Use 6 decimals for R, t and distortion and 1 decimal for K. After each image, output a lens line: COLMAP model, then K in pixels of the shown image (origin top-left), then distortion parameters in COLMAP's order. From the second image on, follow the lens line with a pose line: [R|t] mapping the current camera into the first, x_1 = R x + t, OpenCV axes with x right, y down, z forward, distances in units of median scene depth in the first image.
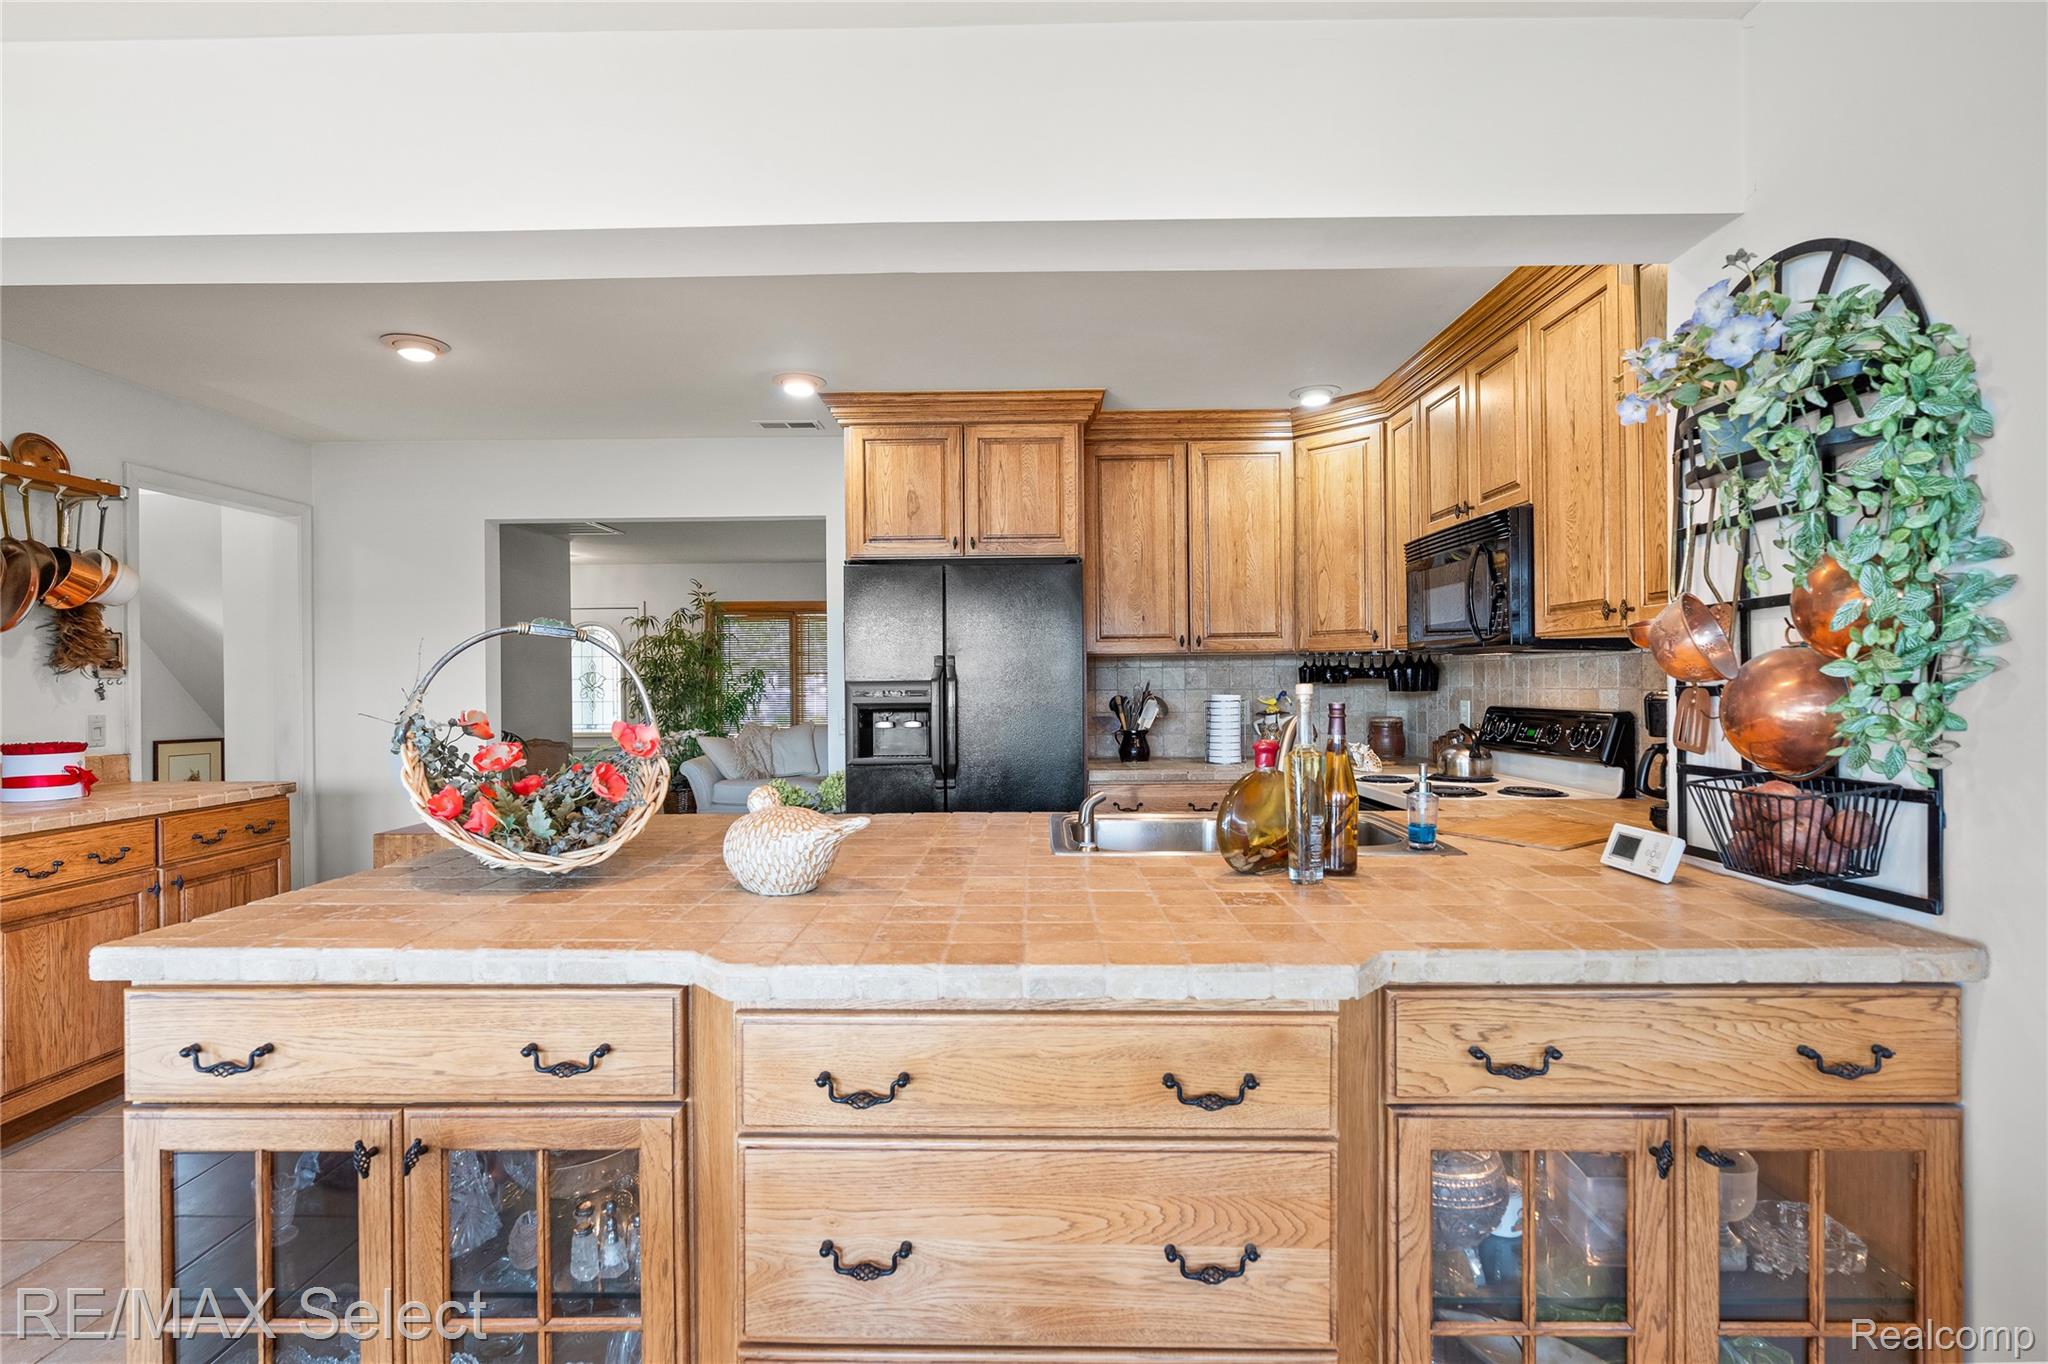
lens RADIAL K [[954.8, 0, 1027.7], [0, 954.8, 684.2], [0, 0, 1]] dist [-0.012457, 0.005315]
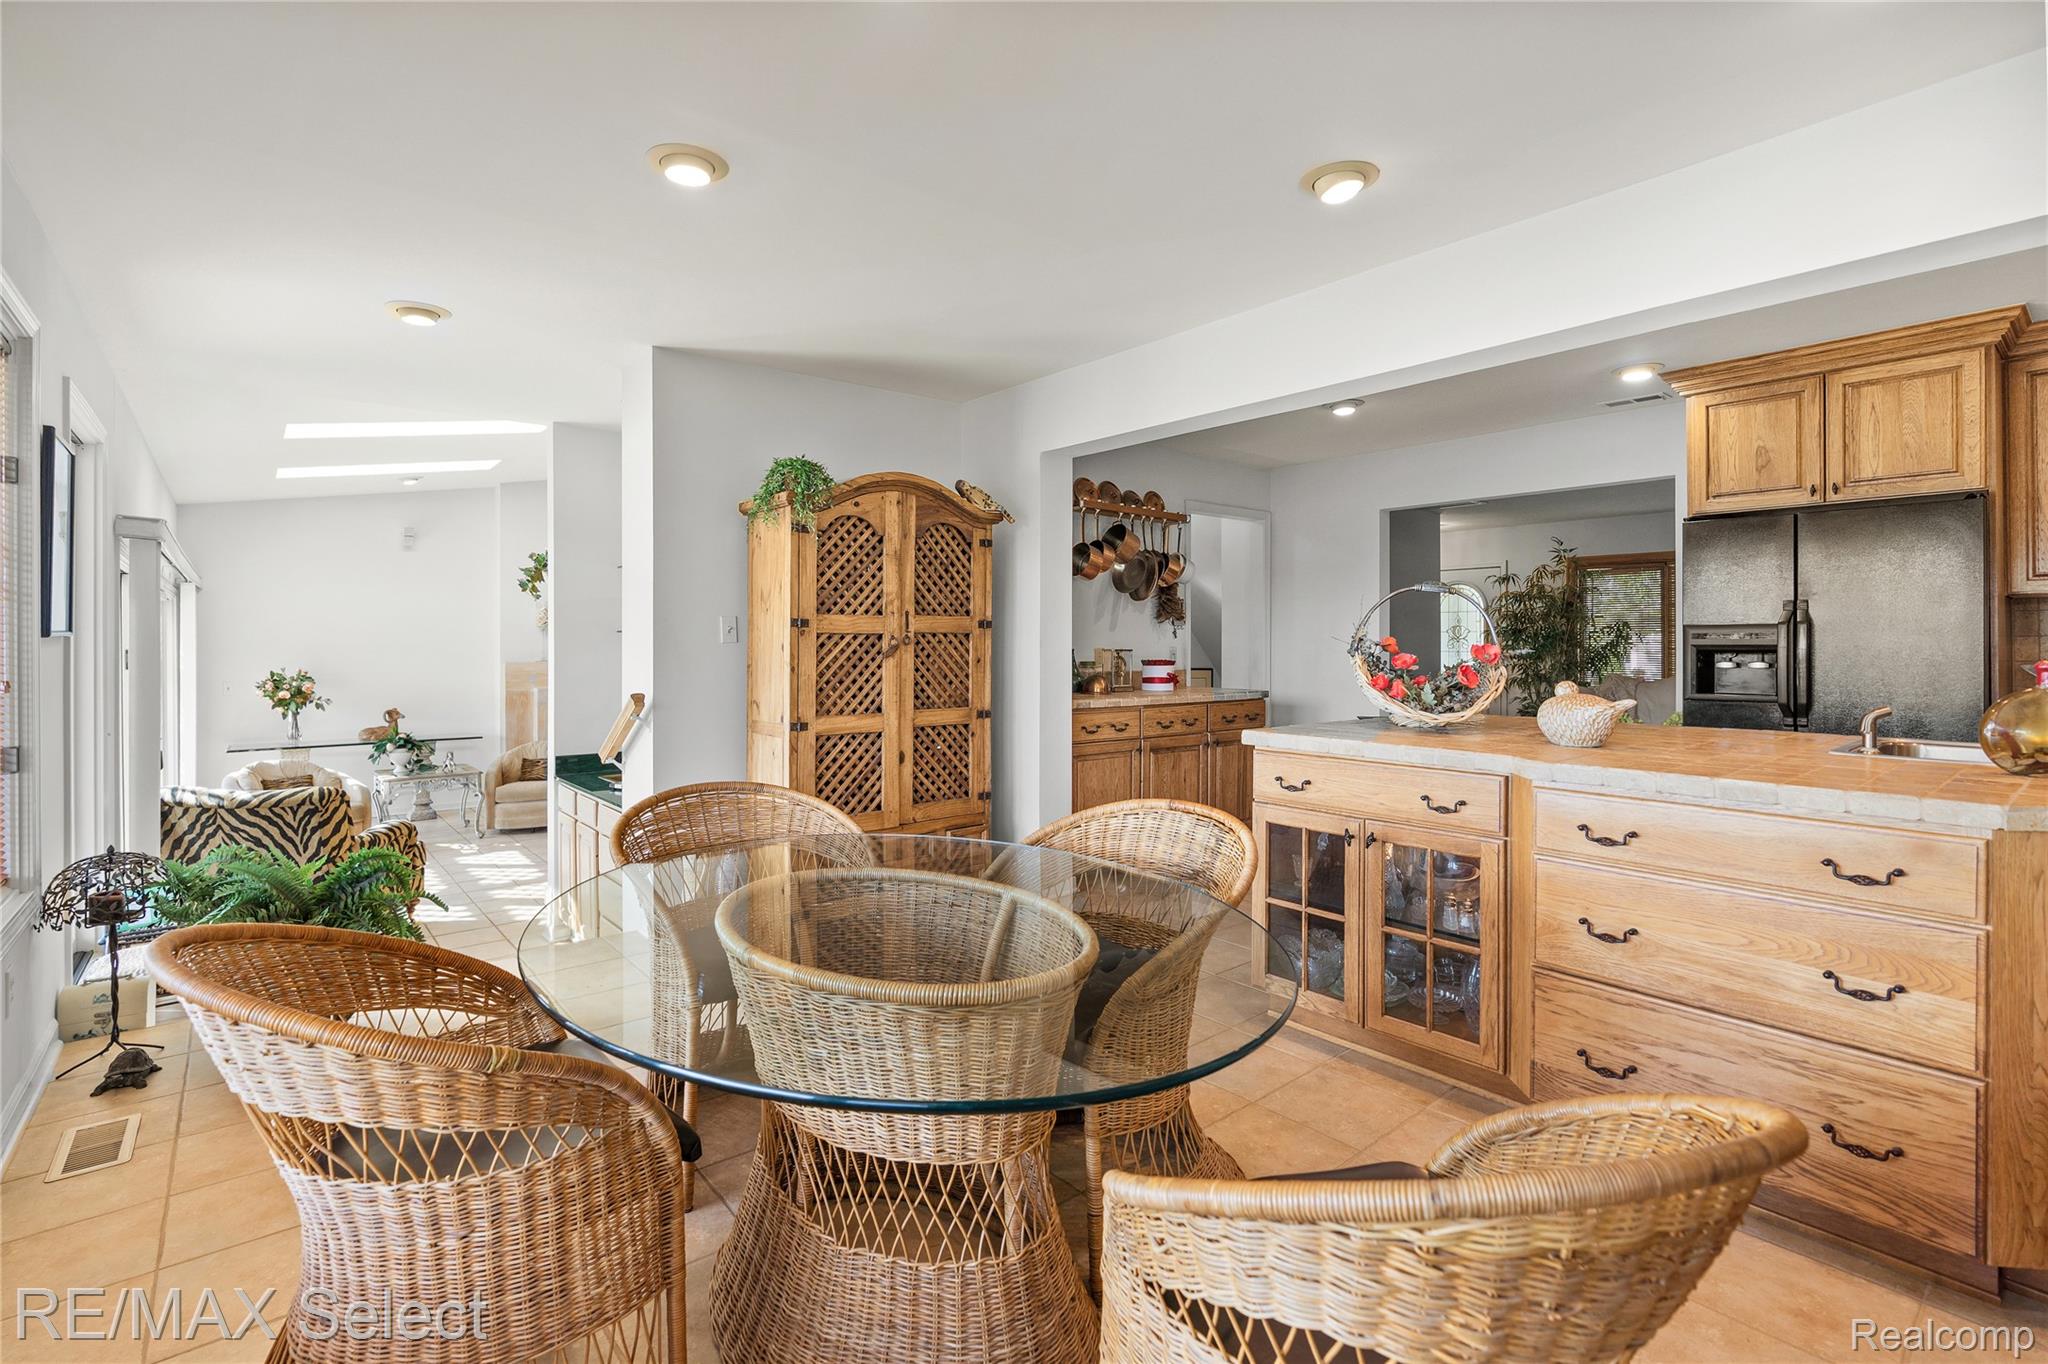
lens RADIAL K [[954.8, 0, 1006.9], [0, 954.8, 643.1], [0, 0, 1]] dist [-0.012457, 0.005315]
pose [[0.643872, 0.006995, -0.765102, 0.162092], [-0.007271, 0.999969, 0.003023, 0.021819], [0.765099, 0.003617, 0.643903, -0.354463]]
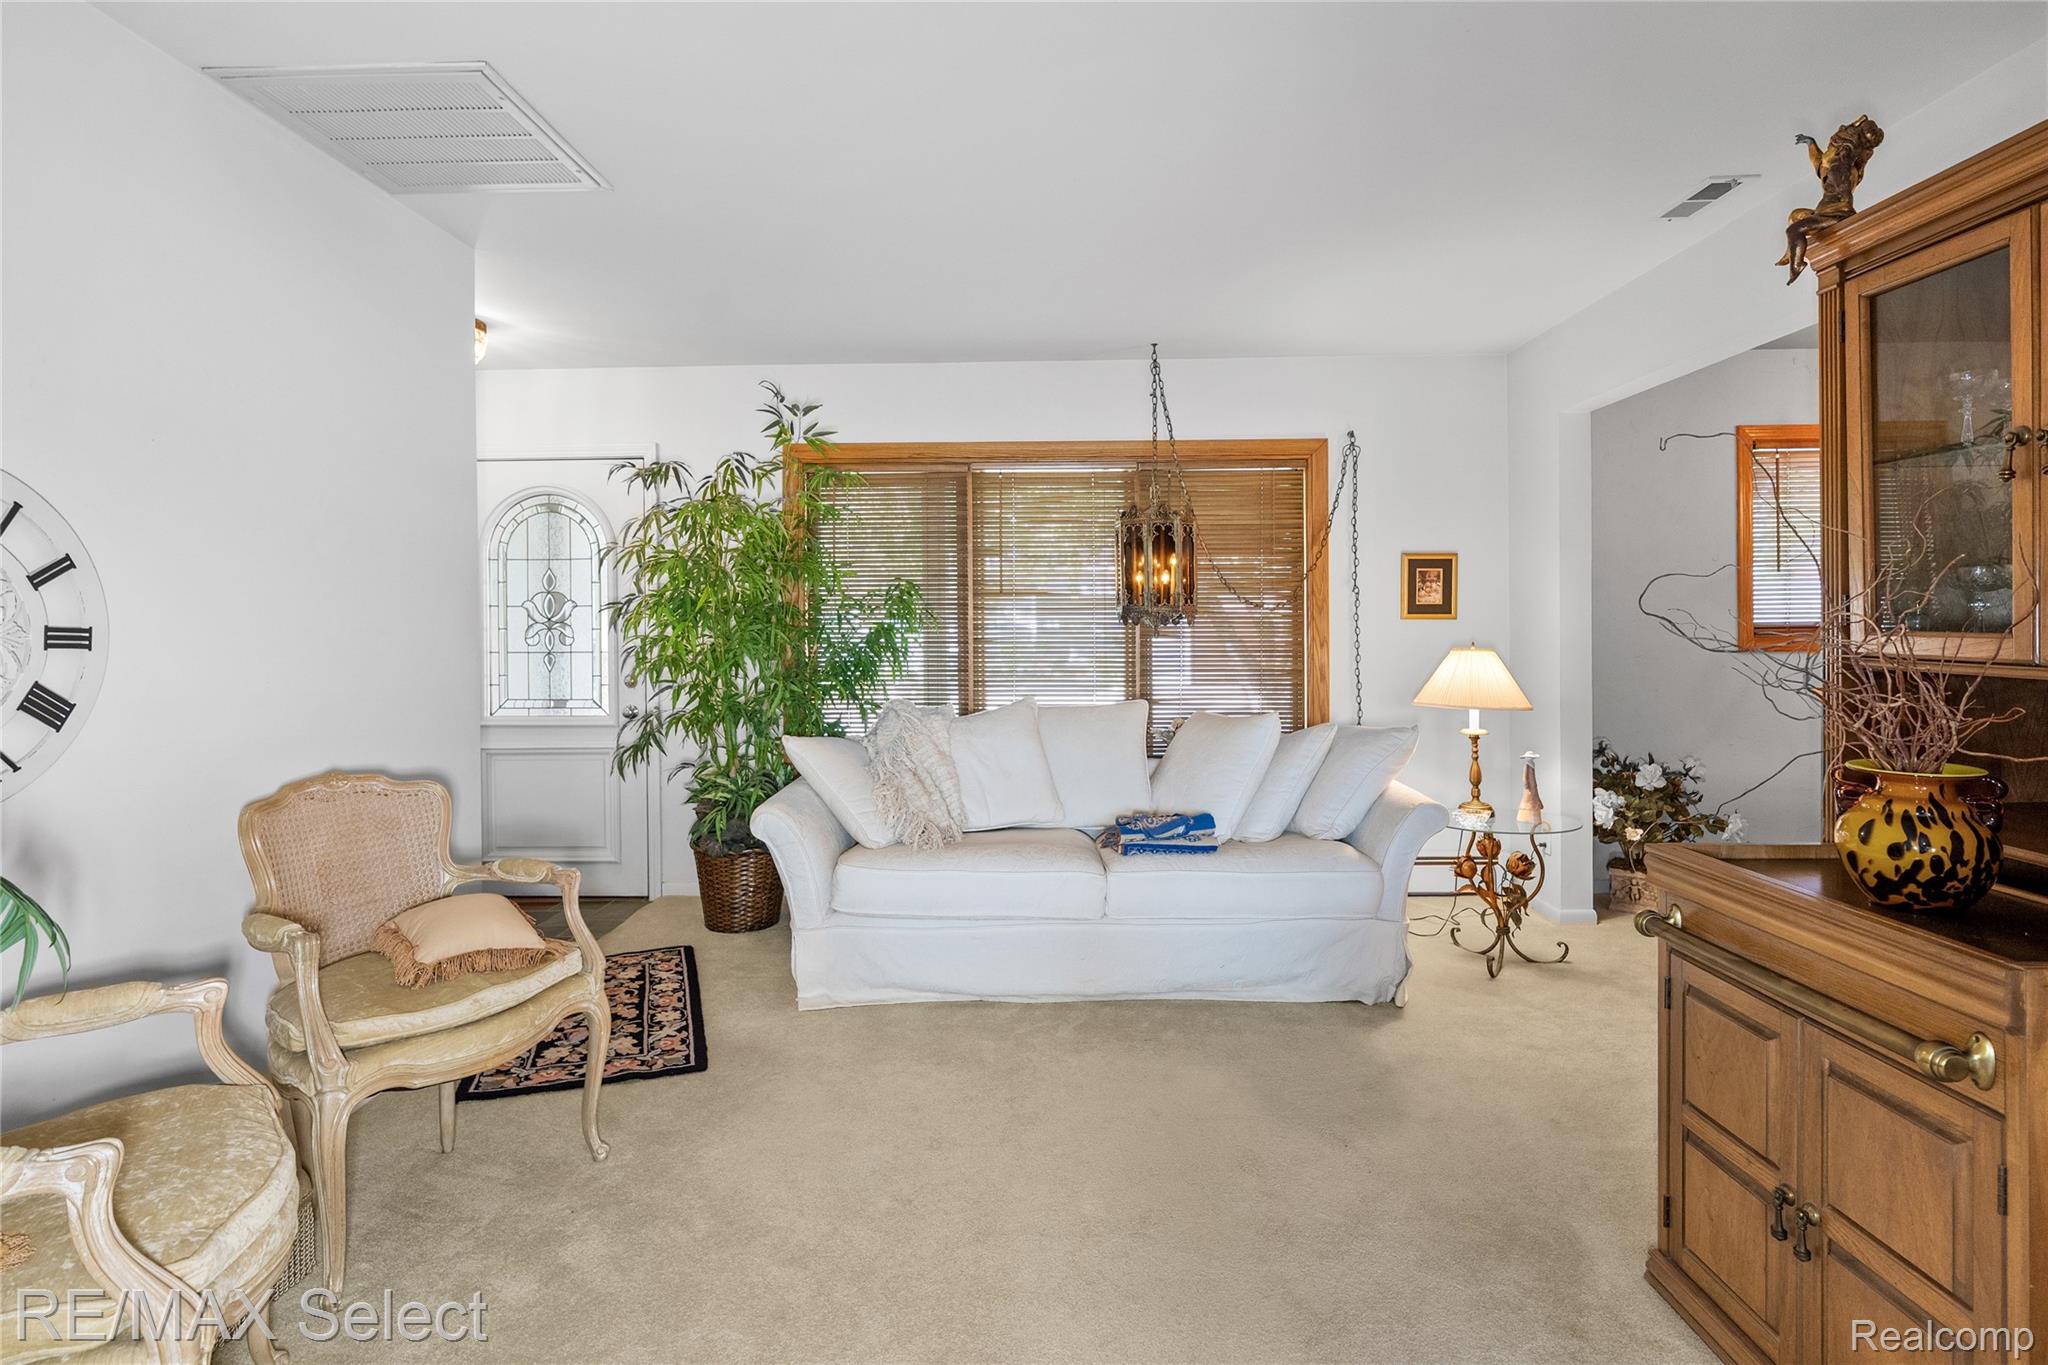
lens RADIAL K [[999.4, 0, 1042.4], [0, 999.4, 612.8], [0, 0, 1]] dist [-0.006232, -0.000874]
pose [[0.999741, -0.007187, -0.021611, -0.496127], [0.007153, 0.999973, -0.001618, 0.002027], [0.021622, 0.001463, 0.999765, 1.252727]]
